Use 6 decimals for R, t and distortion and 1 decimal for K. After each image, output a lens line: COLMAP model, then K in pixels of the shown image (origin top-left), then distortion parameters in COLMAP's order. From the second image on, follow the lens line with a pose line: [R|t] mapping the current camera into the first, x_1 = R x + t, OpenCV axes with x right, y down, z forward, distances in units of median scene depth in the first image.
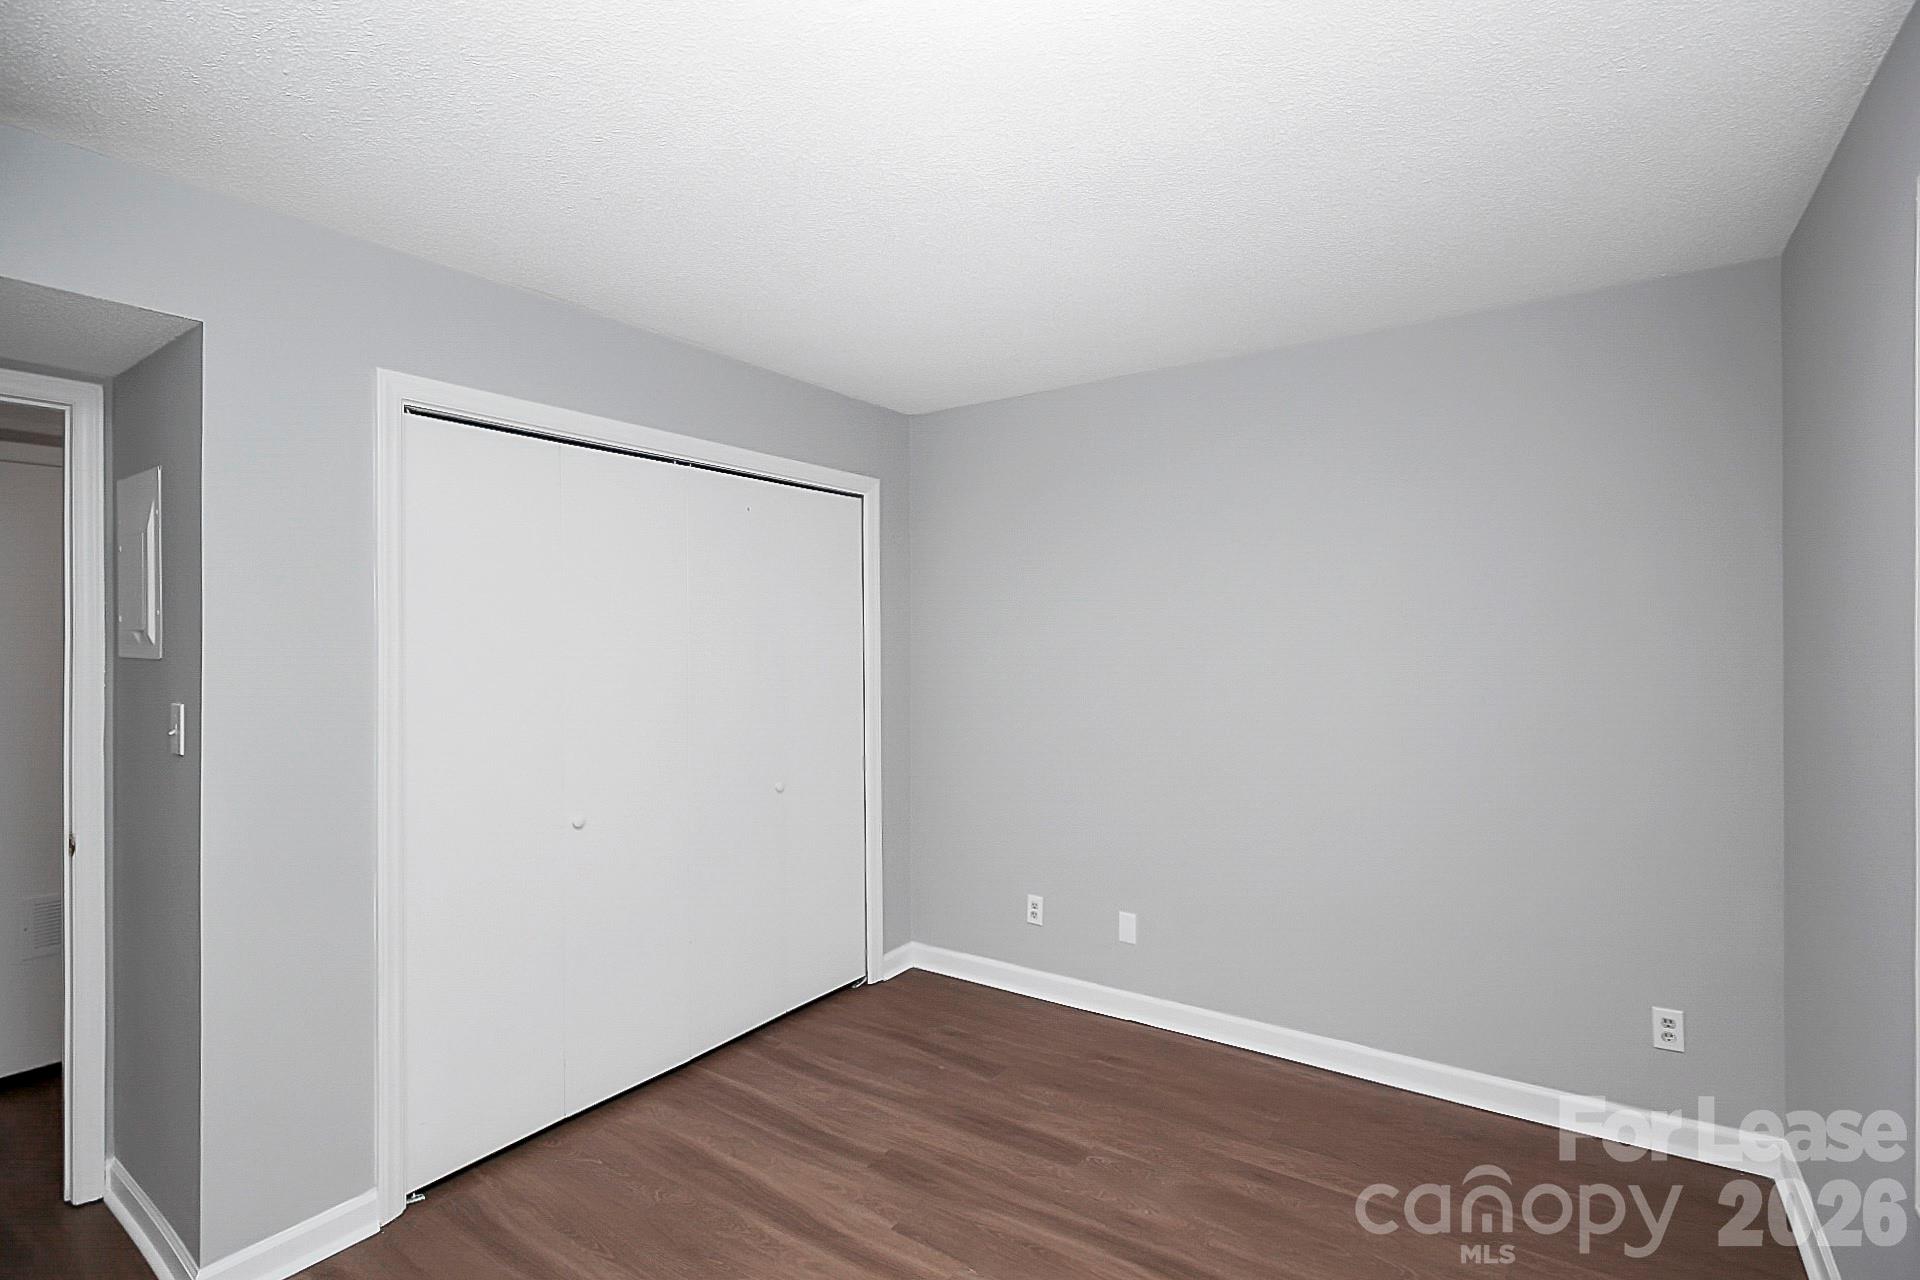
lens RADIAL K [[903.4, 0, 962.8], [0, 903.4, 639.4], [0, 0, 1]] dist [0.000438, -0.012717]
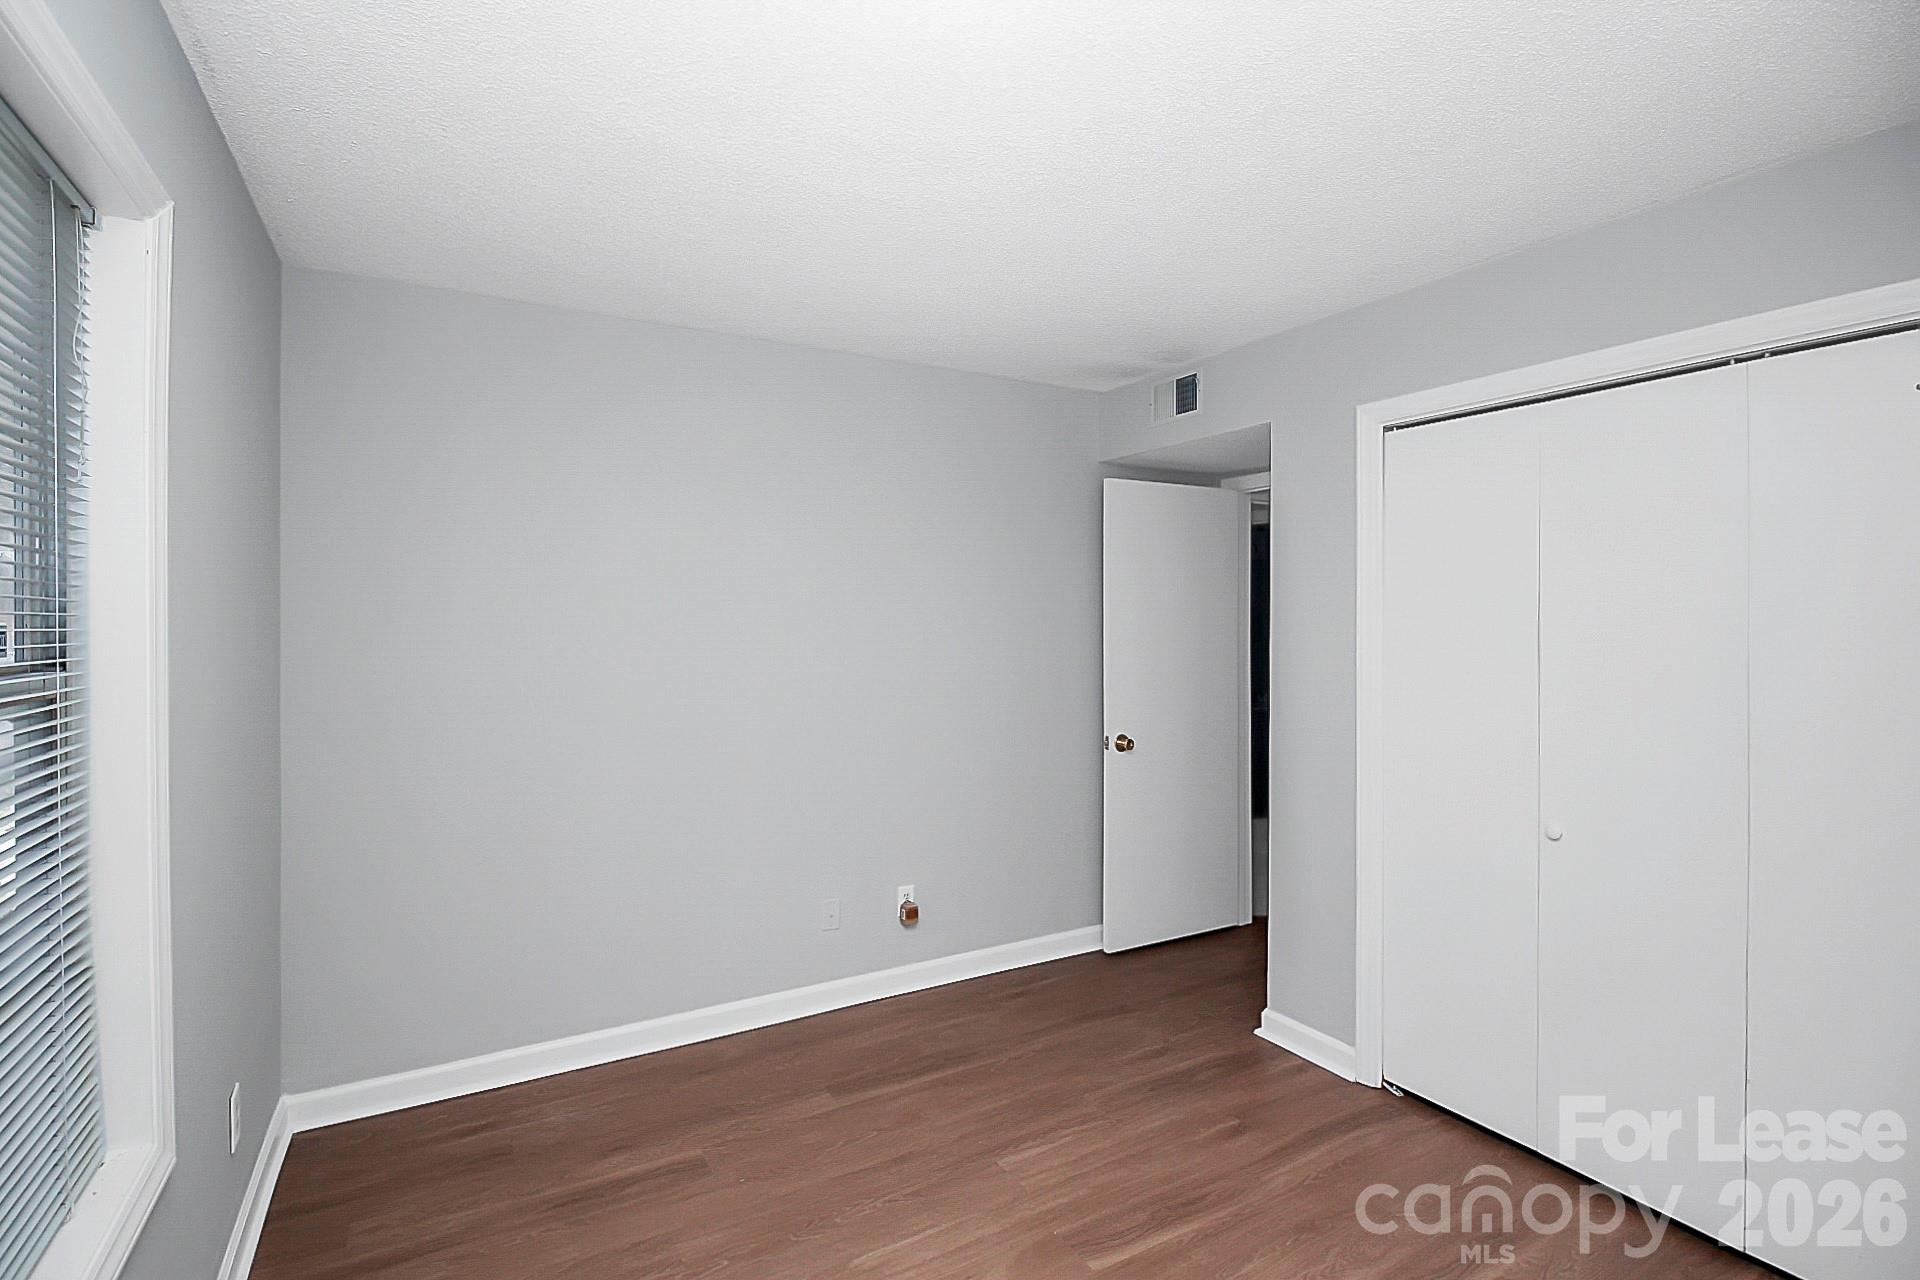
lens RADIAL K [[903.4, 0, 955.9], [0, 903.4, 629.9], [0, 0, 1]] dist [0.000438, -0.012717]
pose [[-0.432963, 0.009348, -0.901363, 0.721350], [-0.004761, 0.999909, 0.012657, 0.001066], [0.901399, 0.009771, -0.432879, 1.005351]]
